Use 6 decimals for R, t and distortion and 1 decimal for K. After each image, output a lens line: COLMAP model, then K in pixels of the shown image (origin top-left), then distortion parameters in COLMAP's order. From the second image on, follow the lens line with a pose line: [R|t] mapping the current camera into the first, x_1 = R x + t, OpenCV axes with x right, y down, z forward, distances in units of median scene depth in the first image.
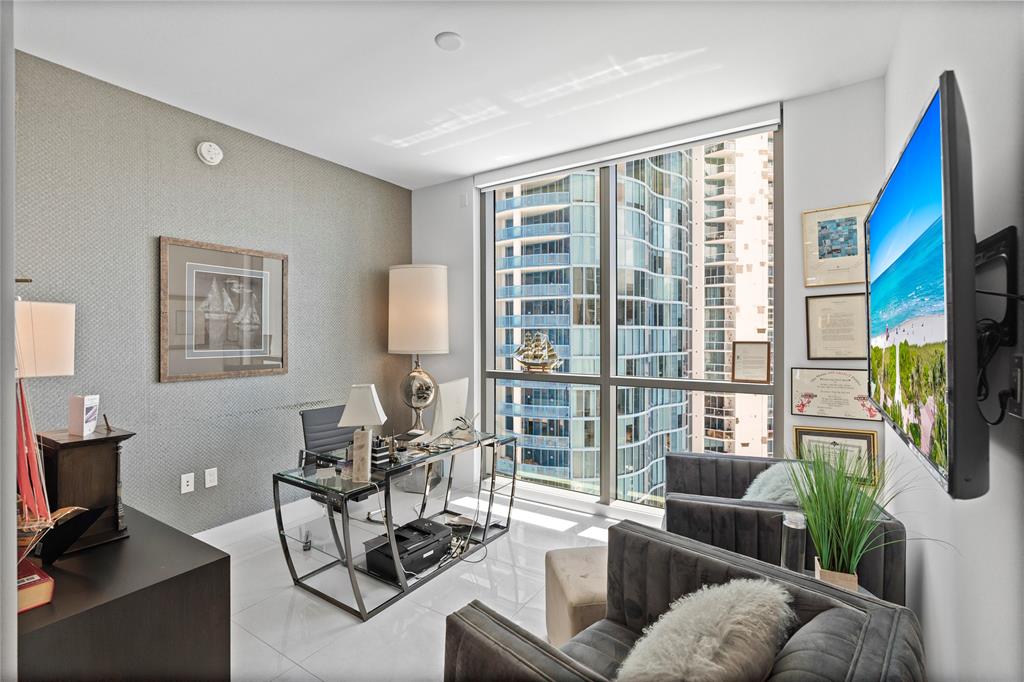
lens RADIAL K [[463.8, 0, 514.5], [0, 463.8, 335.8], [0, 0, 1]] dist [-0.006041, 0.000458]
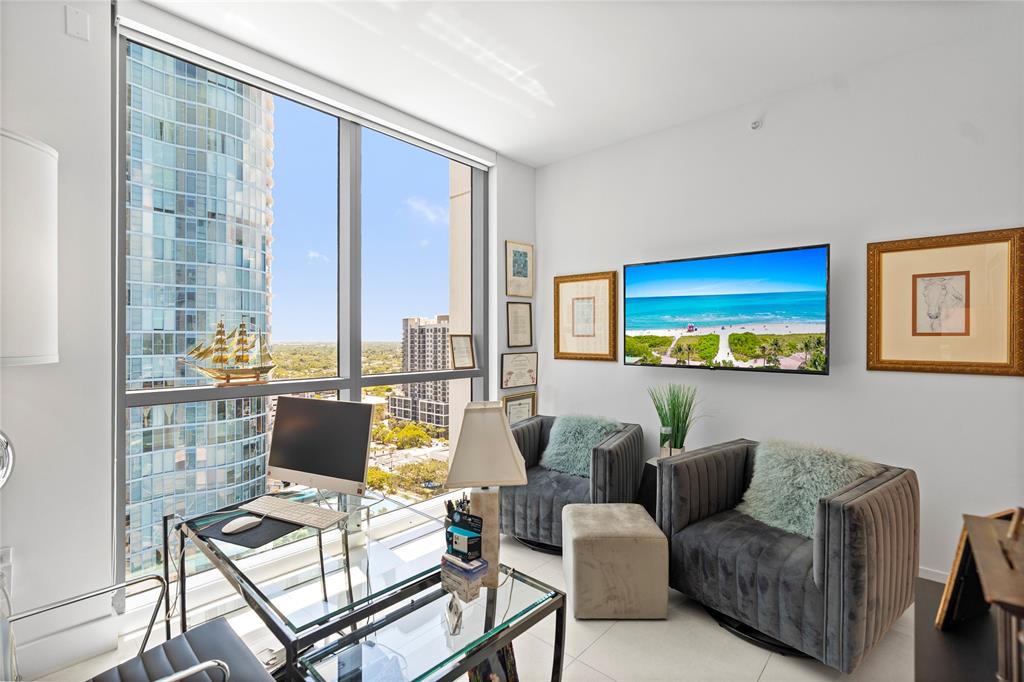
lens RADIAL K [[463.8, 0, 514.3], [0, 463.8, 339.8], [0, 0, 1]] dist [-0.006041, 0.000458]
pose [[0.181732, -0.003413, 0.983342, -0.662857], [0.002237, 0.999993, 0.003058, 0.022286], [-0.983345, 0.001644, 0.181739, 0.661102]]
